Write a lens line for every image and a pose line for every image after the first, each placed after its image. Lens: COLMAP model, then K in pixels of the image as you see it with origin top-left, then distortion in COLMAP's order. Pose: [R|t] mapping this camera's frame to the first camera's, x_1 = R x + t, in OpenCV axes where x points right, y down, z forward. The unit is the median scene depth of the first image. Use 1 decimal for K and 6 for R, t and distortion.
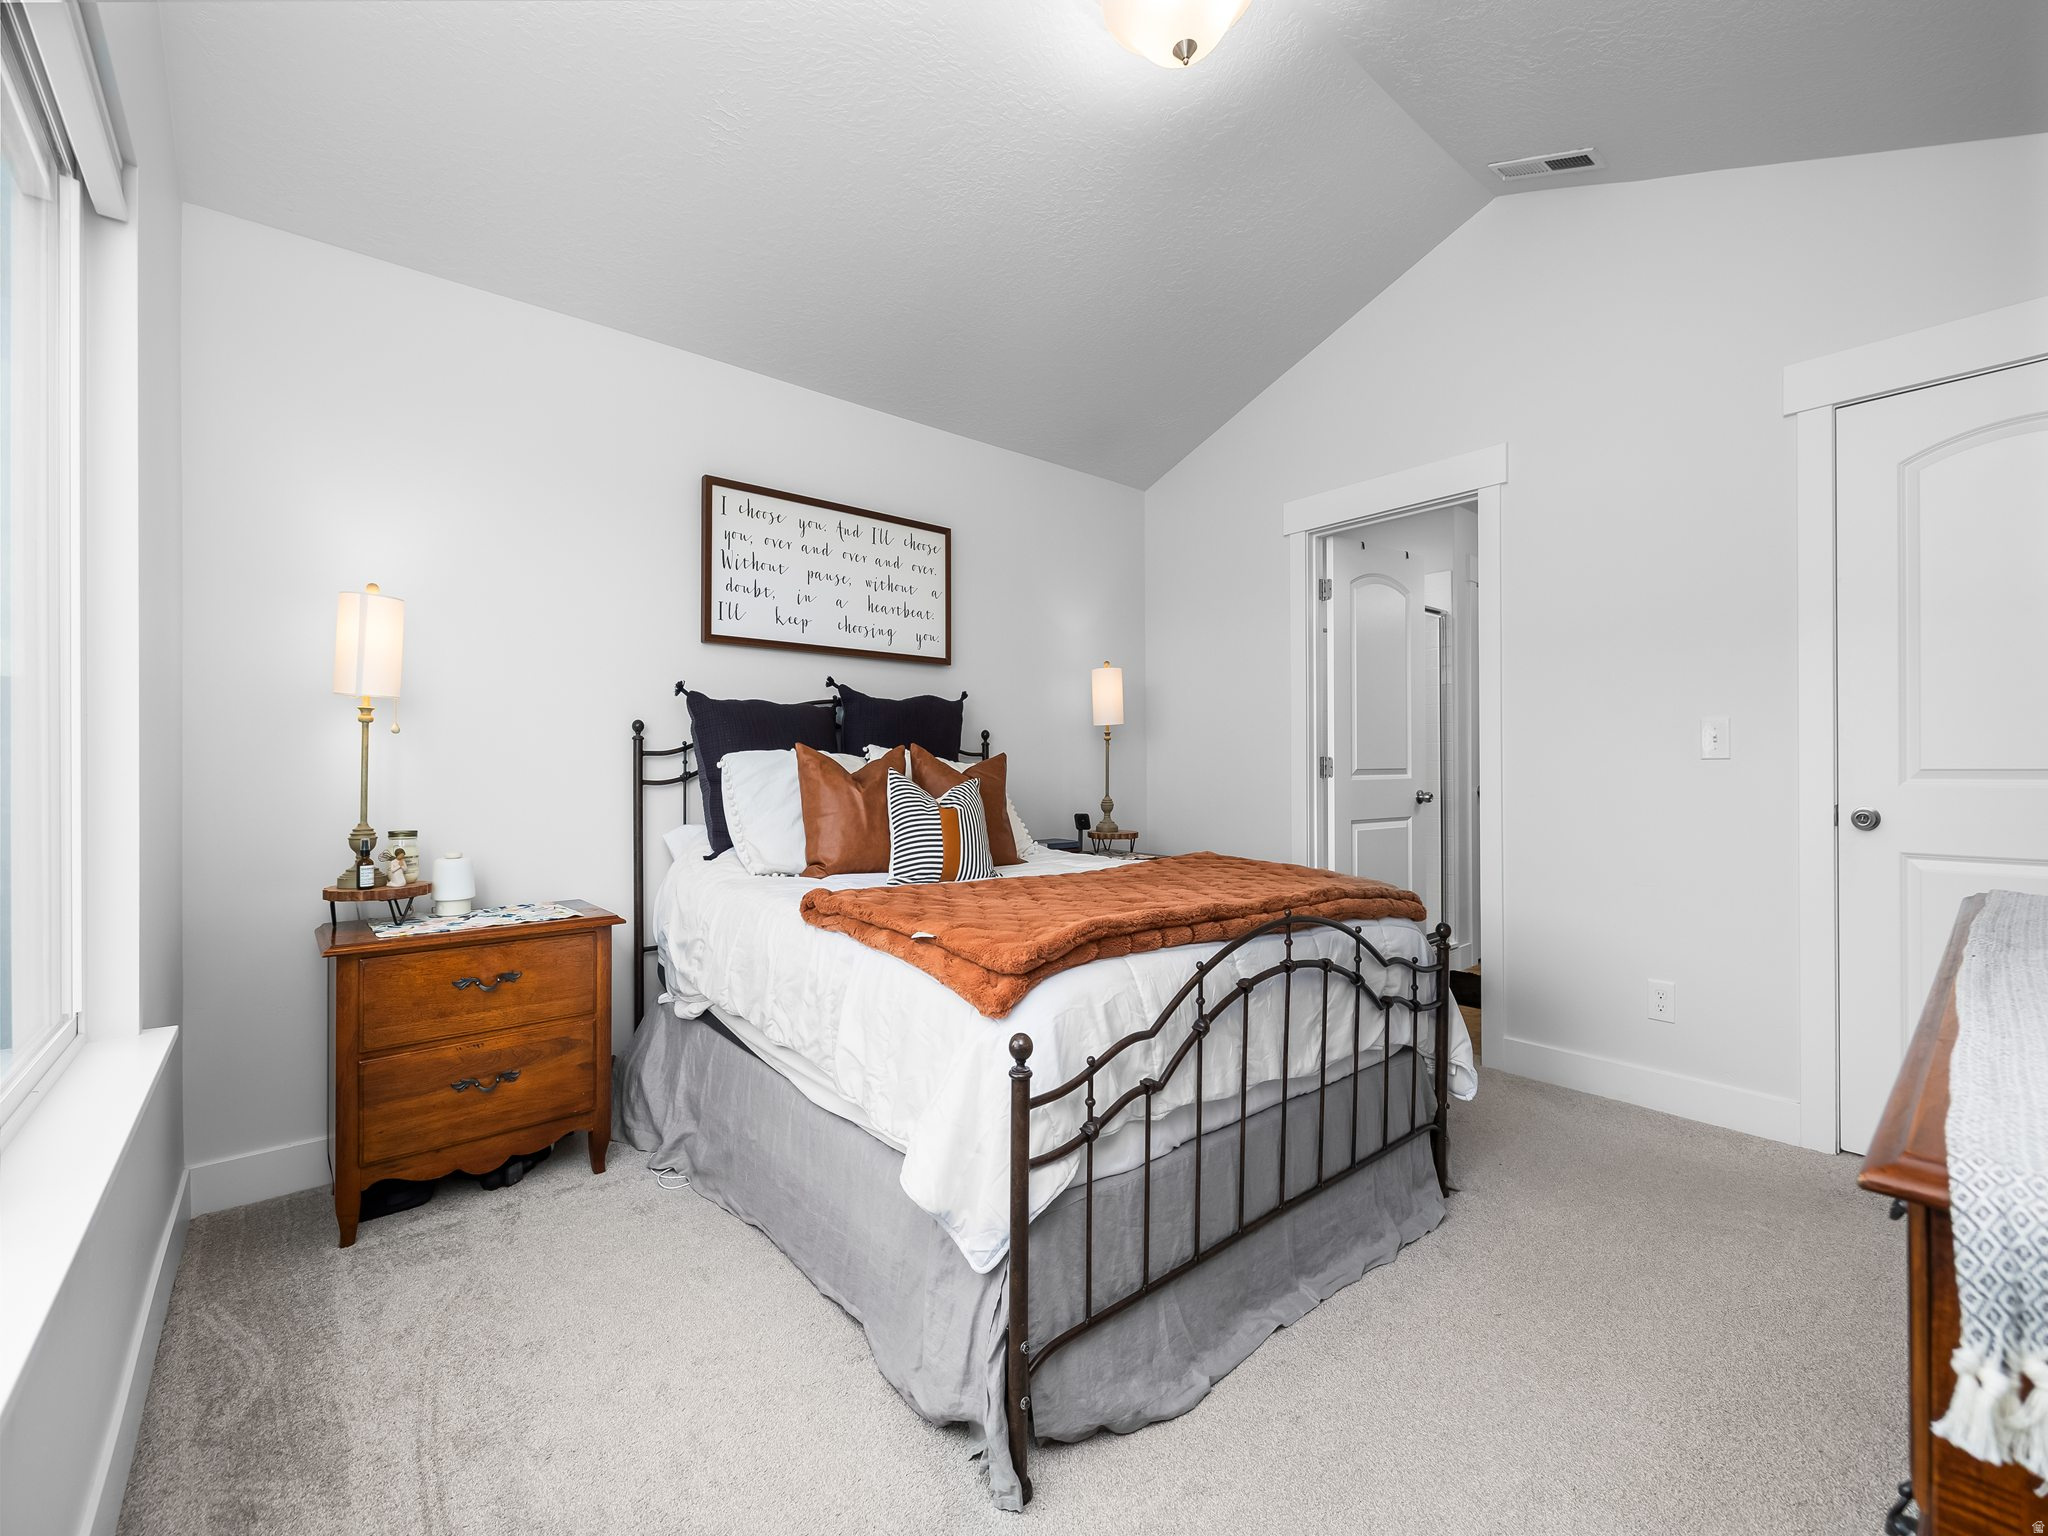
lens RADIAL K [[860.5, 0, 1007.4], [0, 860.5, 767.9], [0, 0, 1]] dist [-0.003508, -0.000136]
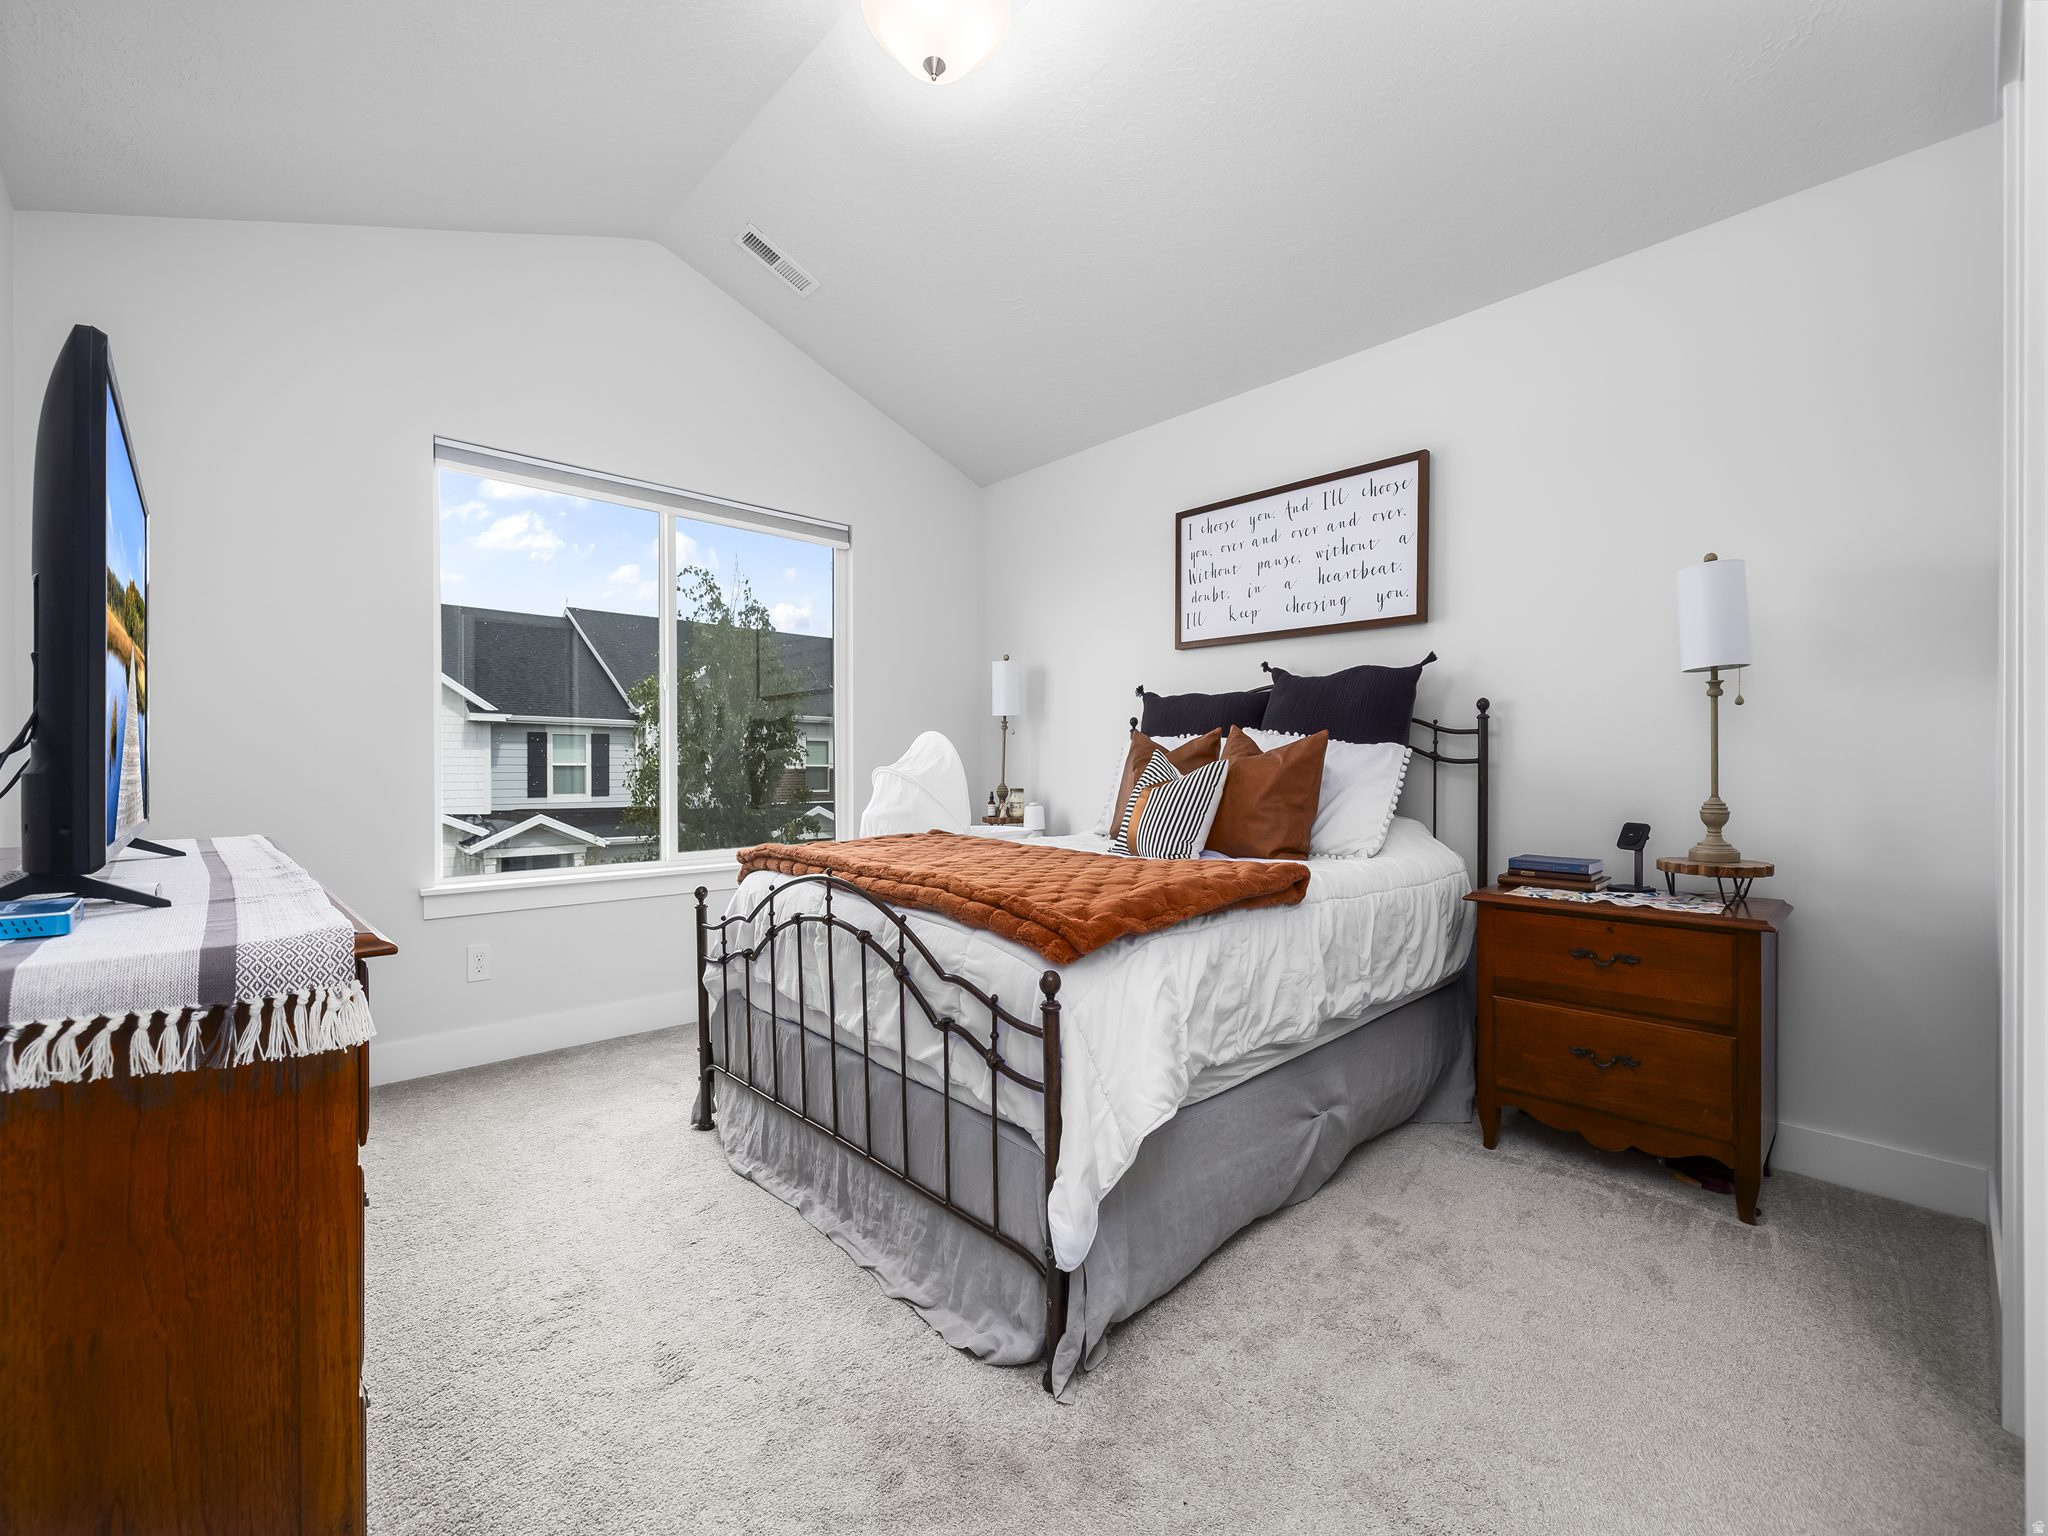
lens RADIAL K [[860.5, 0, 1007.4], [0, 860.5, 767.9], [0, 0, 1]] dist [-0.003508, -0.000136]
pose [[0.057704, 0.005083, -0.998321, 0.790813], [-0.001236, 0.999987, 0.005020, 0.014902], [0.998333, 0.000944, 0.057710, 0.633490]]
